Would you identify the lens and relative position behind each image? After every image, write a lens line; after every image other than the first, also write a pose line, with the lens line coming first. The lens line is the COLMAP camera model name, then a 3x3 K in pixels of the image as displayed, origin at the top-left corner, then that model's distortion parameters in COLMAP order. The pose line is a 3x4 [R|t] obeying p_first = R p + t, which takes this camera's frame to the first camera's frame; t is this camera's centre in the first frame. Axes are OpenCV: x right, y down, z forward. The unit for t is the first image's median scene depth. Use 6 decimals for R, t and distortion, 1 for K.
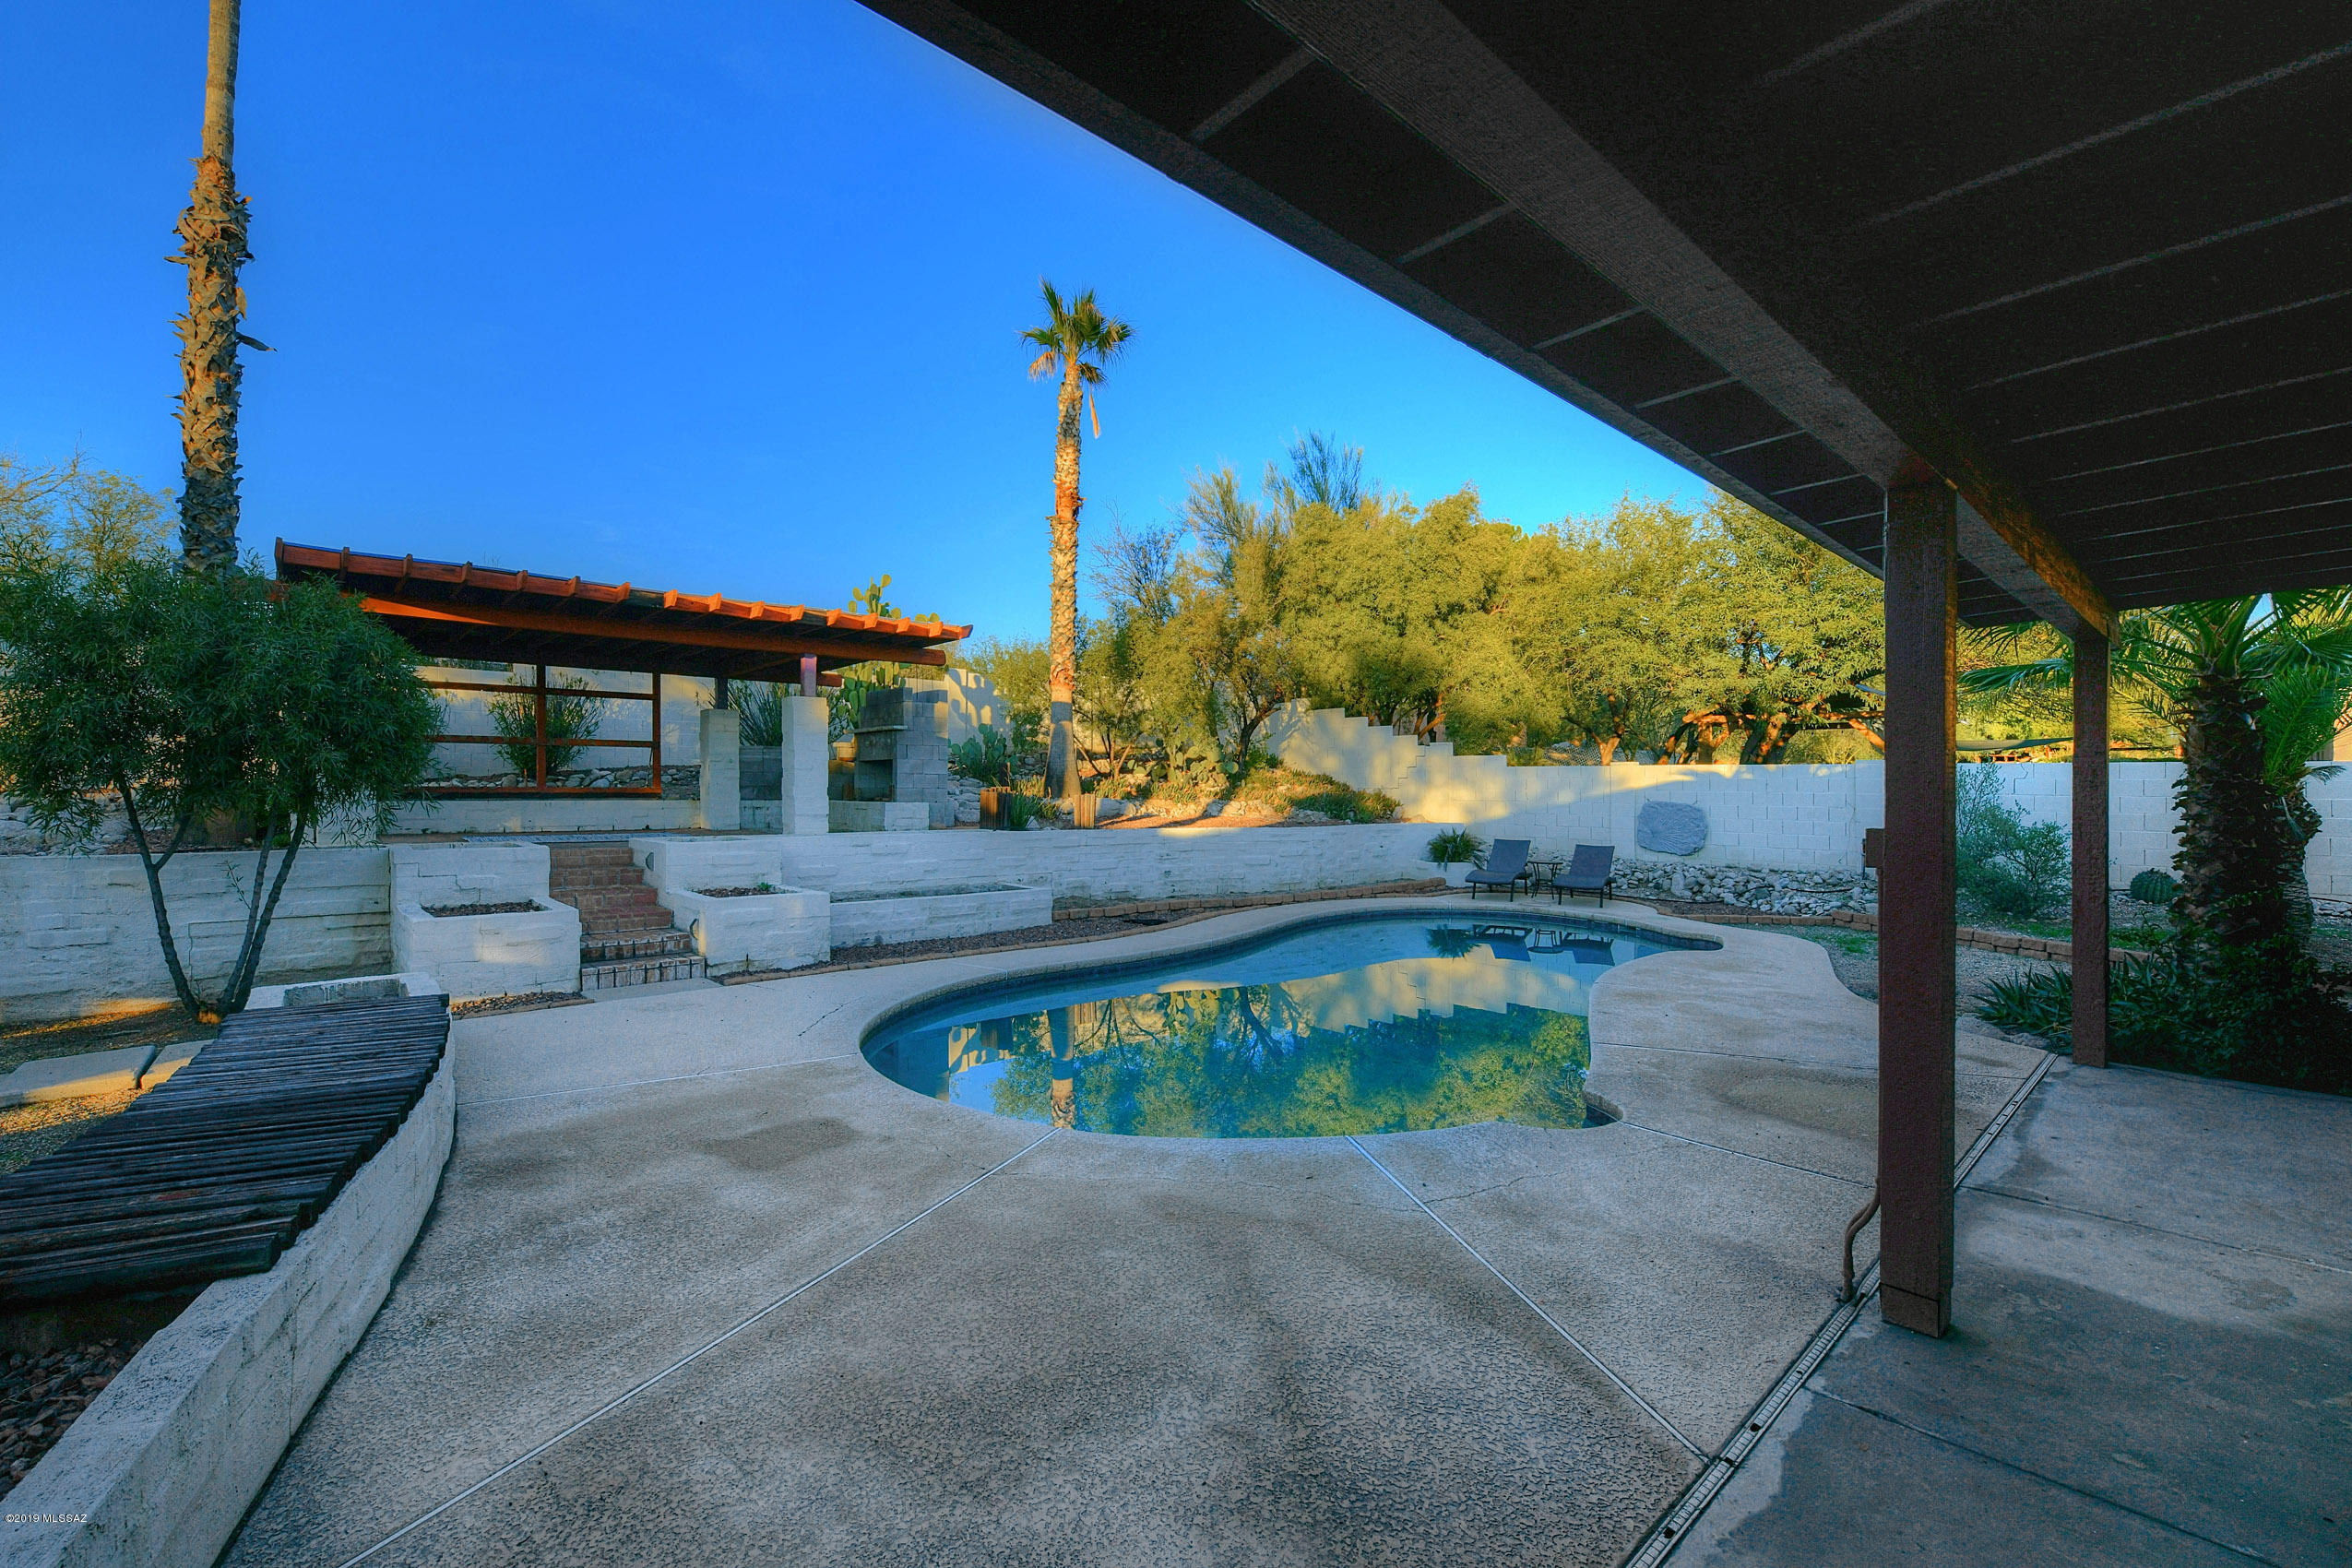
lens RADIAL K [[961.0, 0, 1176.0], [0, 961.0, 784.0], [0, 0, 1]] dist [0.000566, -0.000049]
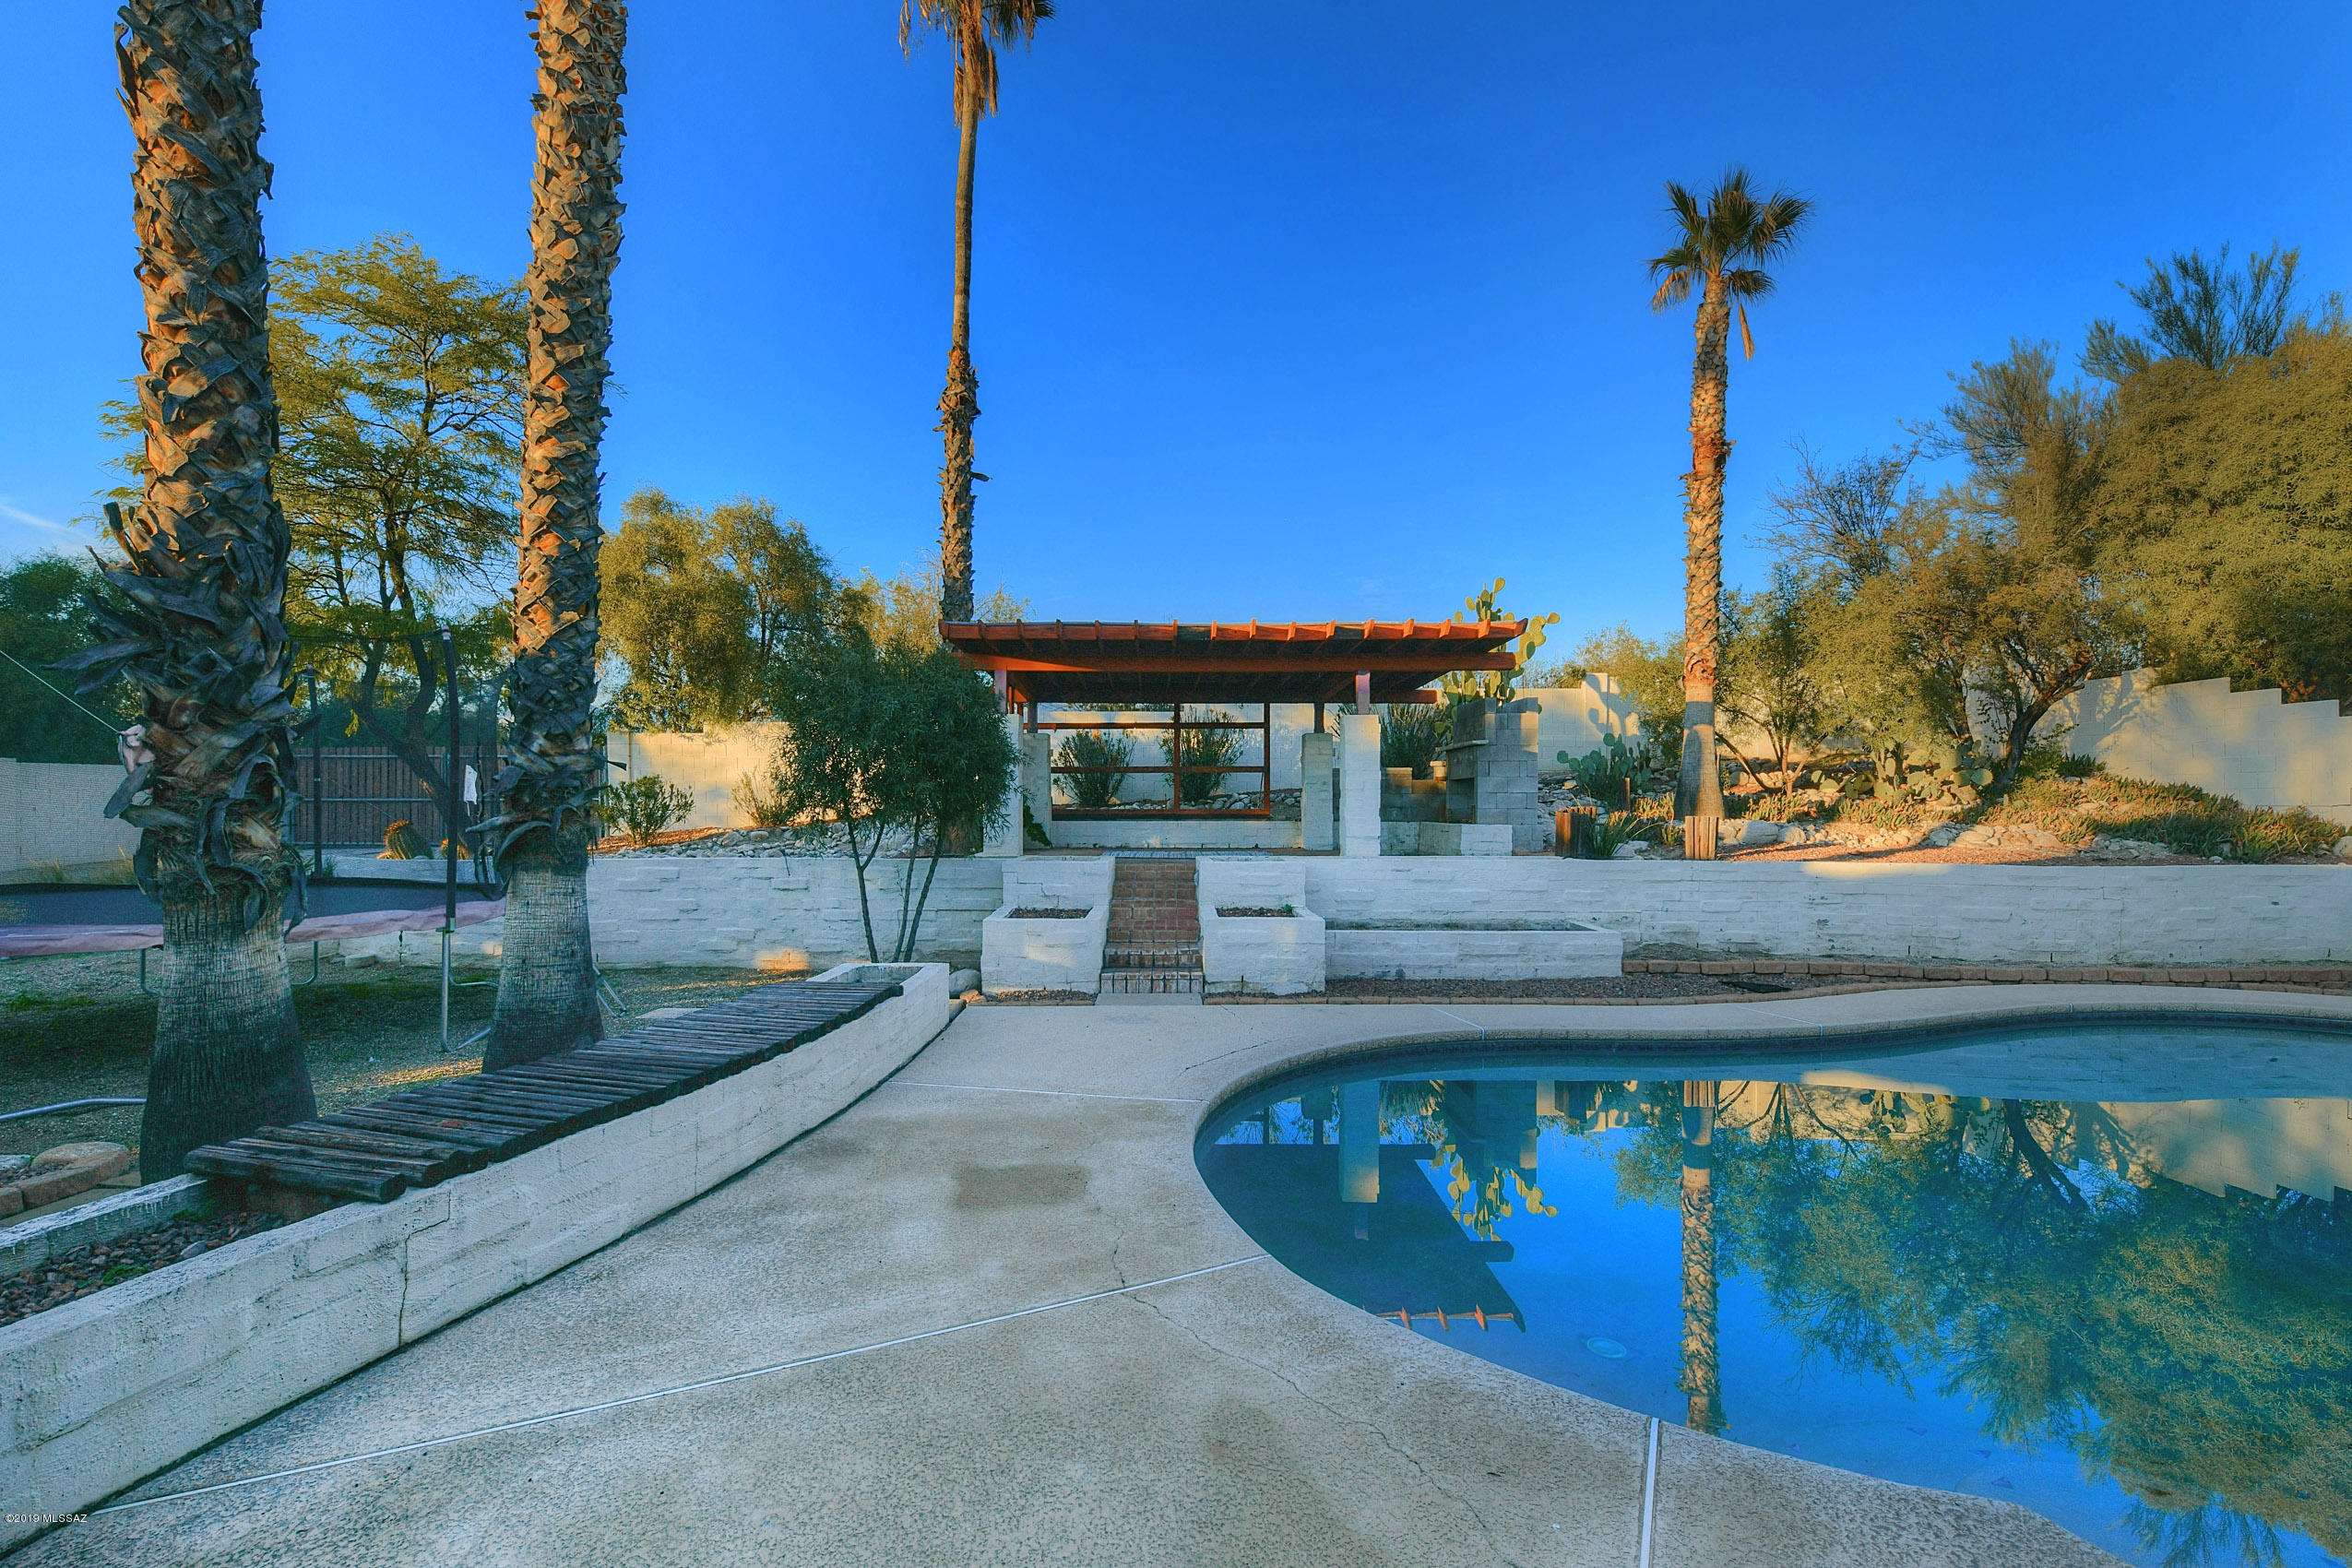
lens RADIAL K [[977.1, 0, 1170.7], [0, 977.1, 816.2], [0, 0, 1]] dist [-0.002096, -0.000175]
pose [[0.760705, 0.000129, -0.649098, 0.078990], [0.007003, 0.999940, 0.008405, 0.001160], [0.649060, -0.010939, 0.760659, 0.089973]]
